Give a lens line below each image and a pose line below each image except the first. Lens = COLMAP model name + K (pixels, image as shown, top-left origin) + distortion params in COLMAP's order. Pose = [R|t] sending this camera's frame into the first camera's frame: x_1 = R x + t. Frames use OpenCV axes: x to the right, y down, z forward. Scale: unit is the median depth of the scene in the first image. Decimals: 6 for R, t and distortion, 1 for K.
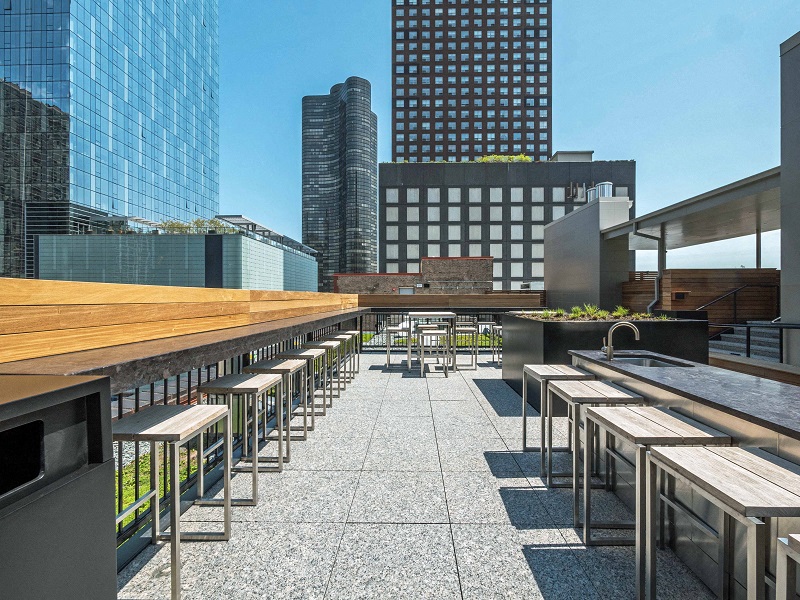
lens RADIAL K [[342.4, 0, 387.1], [0, 342.4, 306.9], [0, 0, 1]] dist [0.006624, 0.000291]
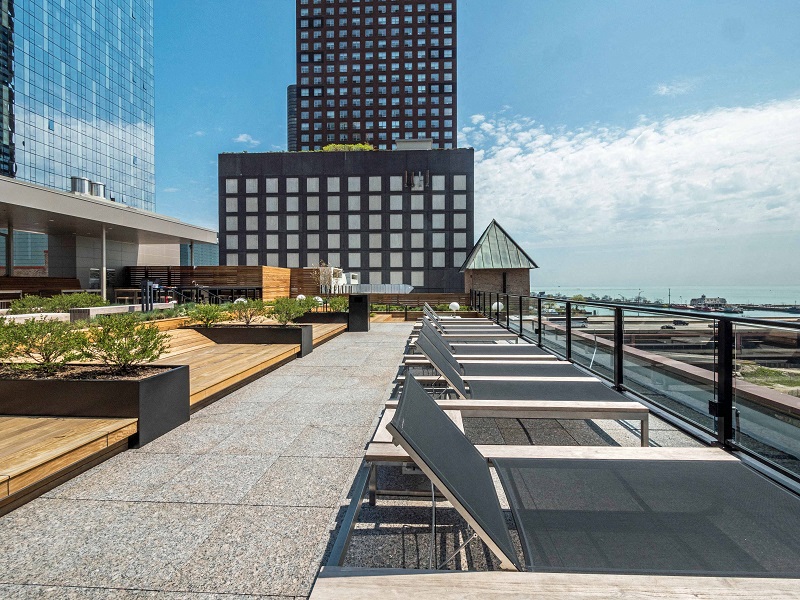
lens RADIAL K [[342.4, 0, 399.8], [0, 342.4, 297.3], [0, 0, 1]] dist [0.006624, 0.000291]
pose [[0.999581, -0.001652, -0.028892, 0.342610], [0.001862, 0.999972, 0.007263, -0.004302], [0.028879, -0.007313, 0.999556, 0.006869]]
